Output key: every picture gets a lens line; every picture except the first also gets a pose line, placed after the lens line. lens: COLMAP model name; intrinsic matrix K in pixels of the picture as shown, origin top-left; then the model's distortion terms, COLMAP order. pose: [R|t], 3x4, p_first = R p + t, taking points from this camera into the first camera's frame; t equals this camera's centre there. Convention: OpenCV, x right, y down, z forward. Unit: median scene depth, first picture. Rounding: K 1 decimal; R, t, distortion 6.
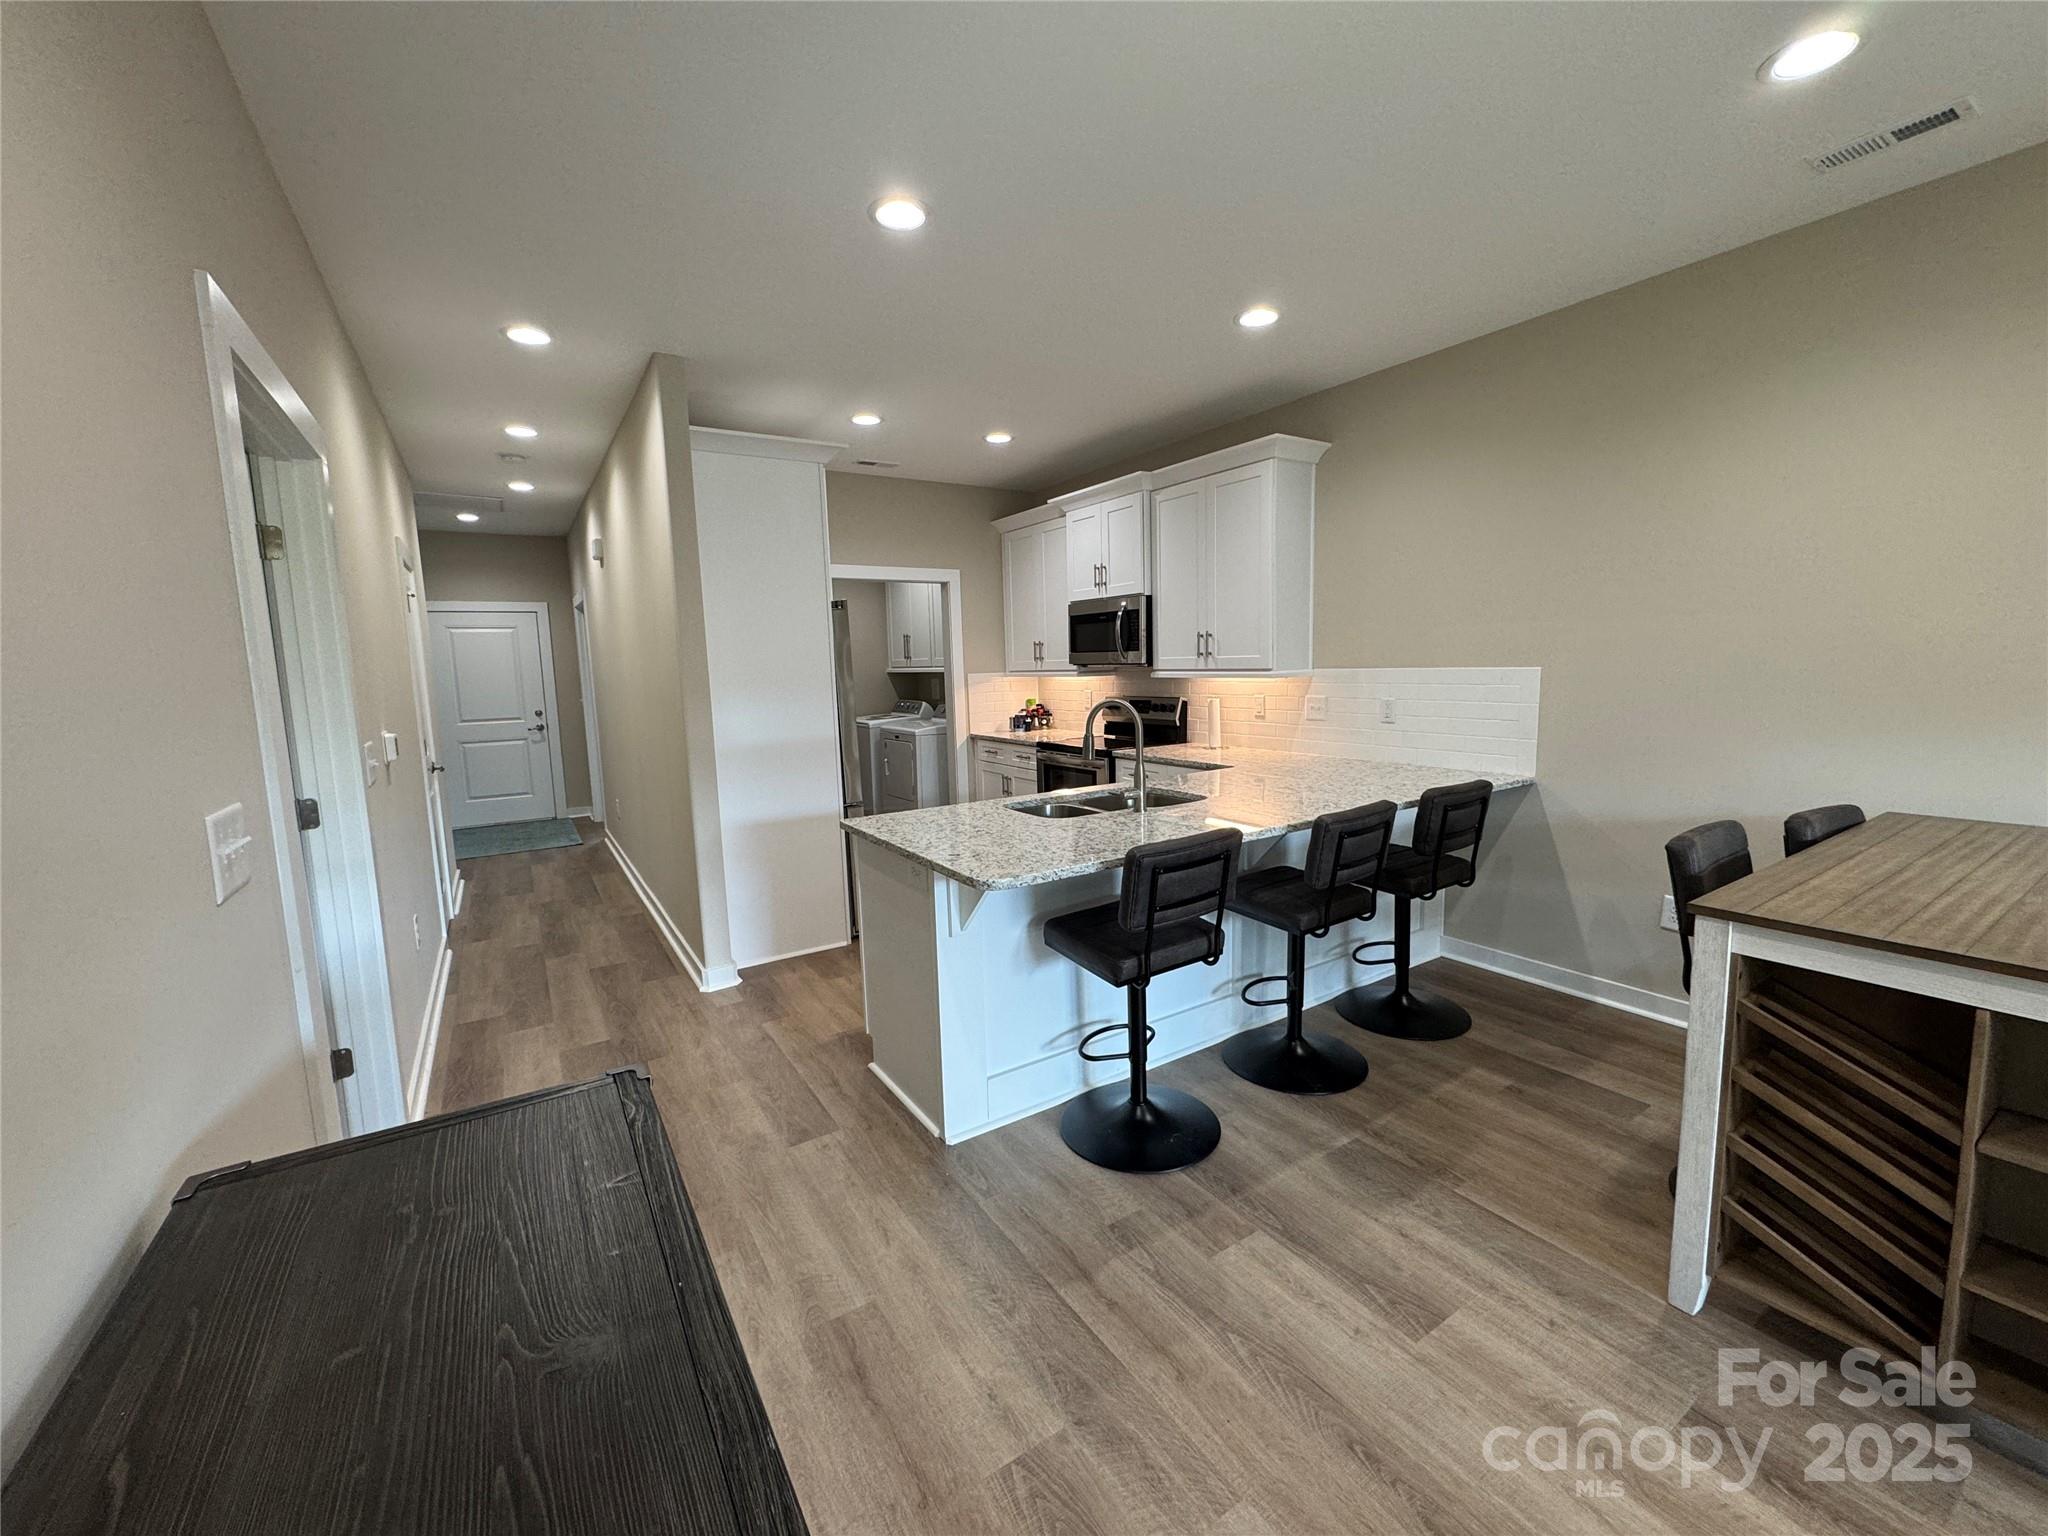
lens RADIAL K [[813.6, 0, 1022.9], [0, 813.6, 761.4], [0, 0, 1]] dist [-0.002738, 0.000832]
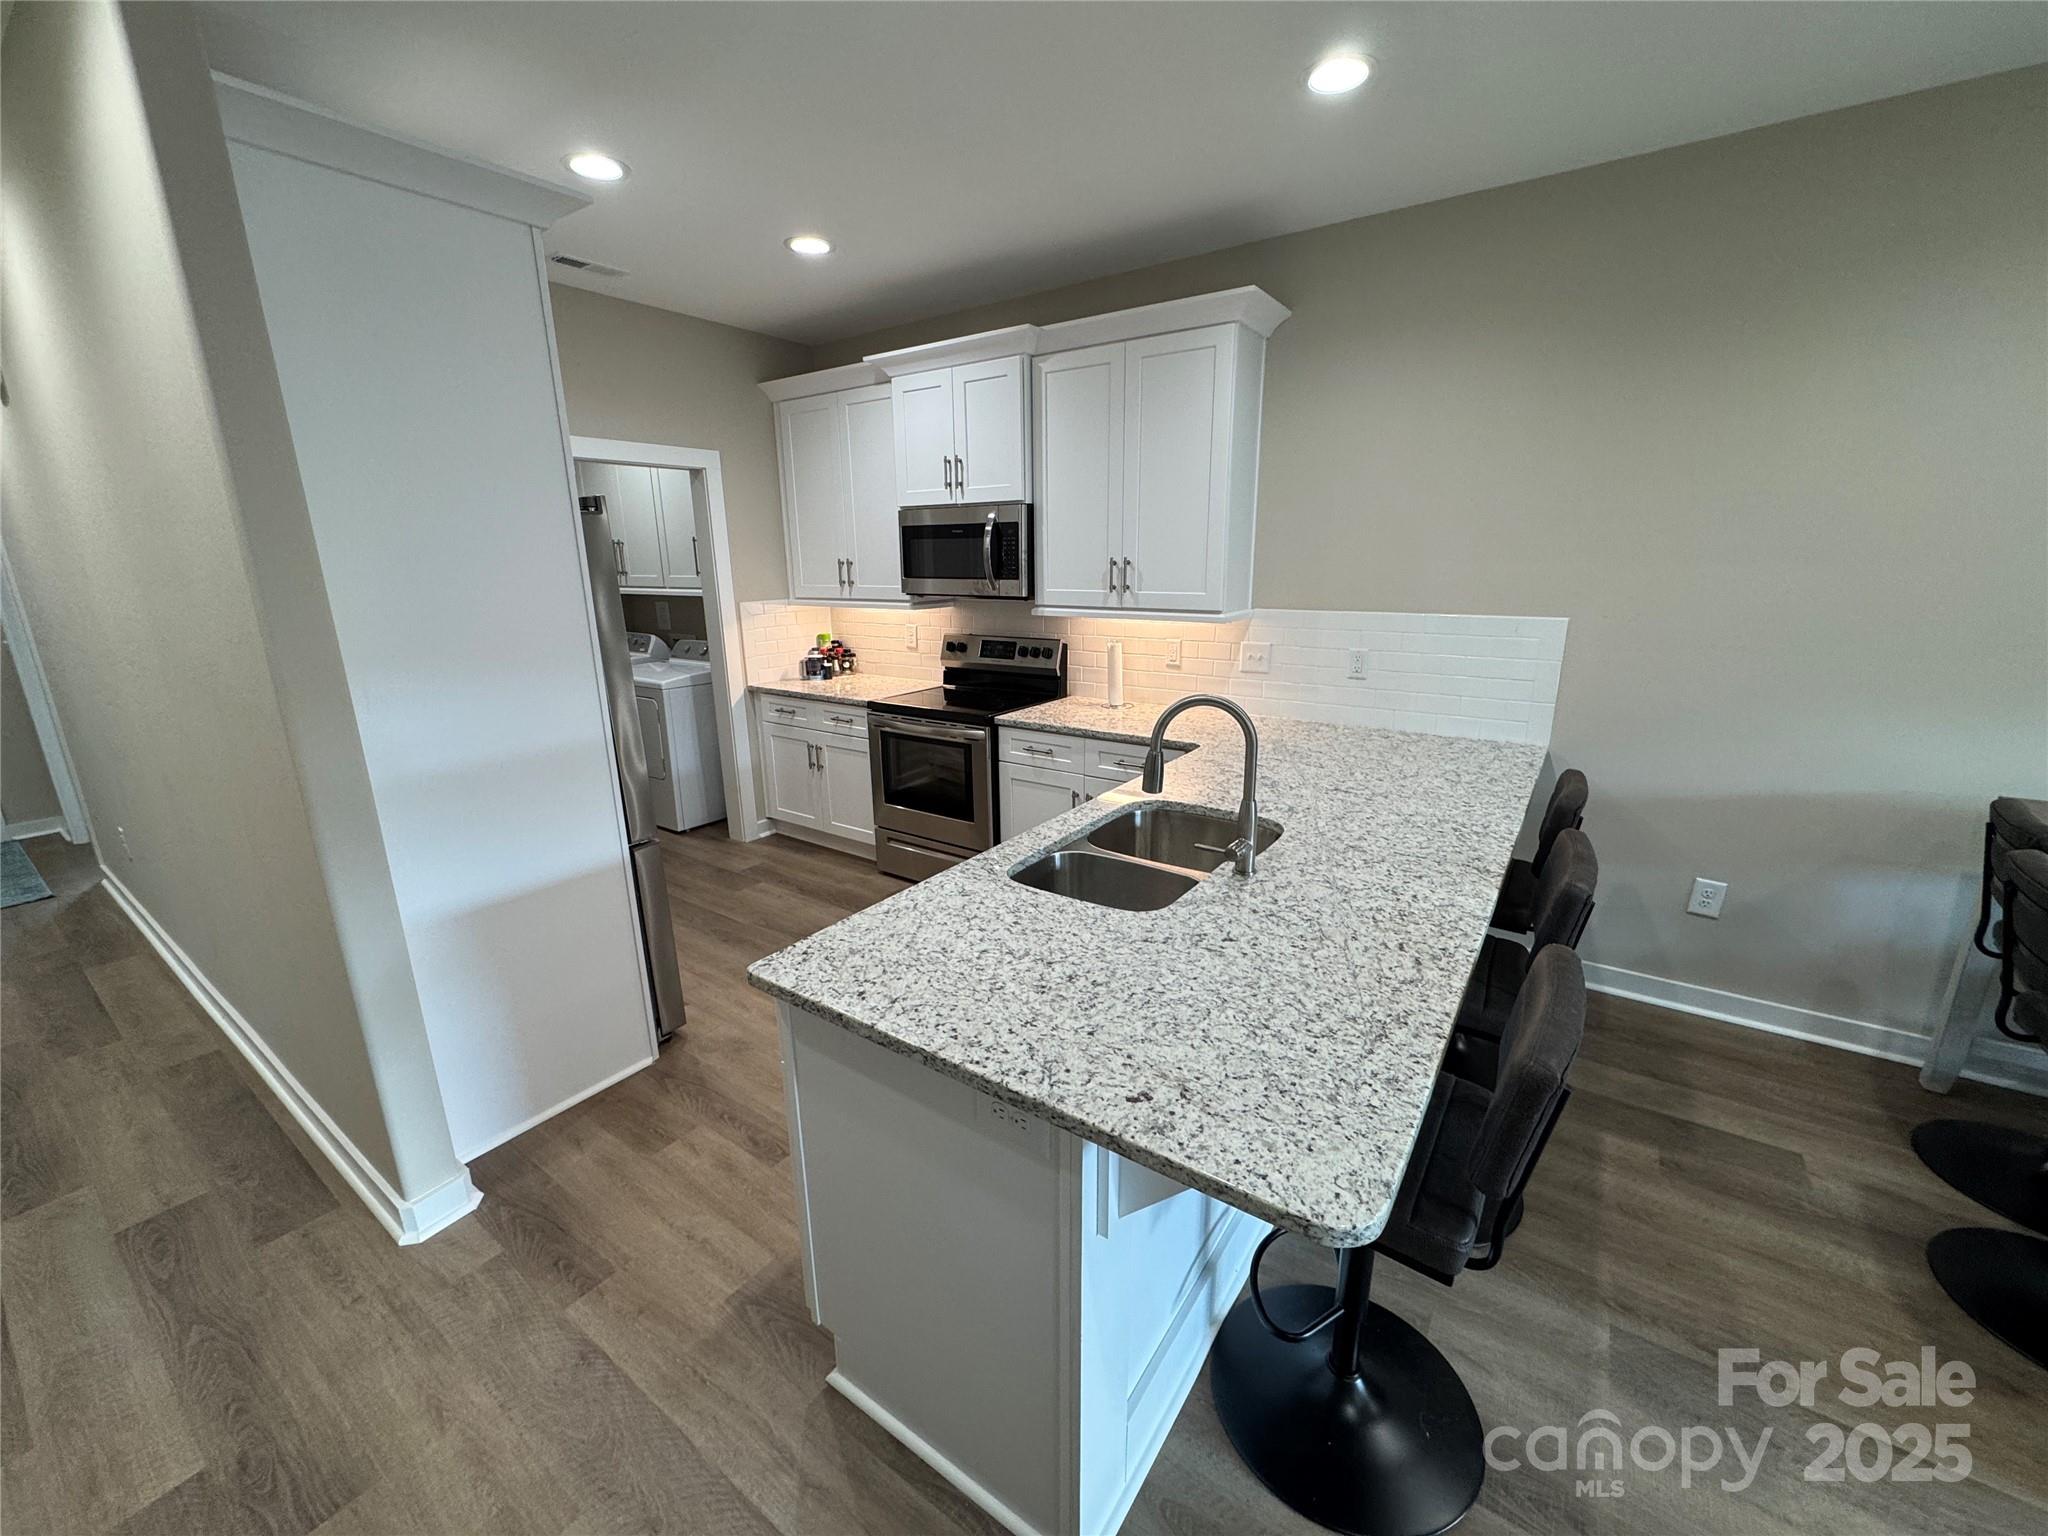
lens RADIAL K [[813.6, 0, 1018.7], [0, 813.6, 761.9], [0, 0, 1]] dist [-0.002738, 0.000832]
pose [[0.926689, -0.077971, 0.367651, -0.171287], [0.033089, 0.991370, 0.126846, -0.076923], [-0.374369, -0.105382, 0.921272, 0.348513]]
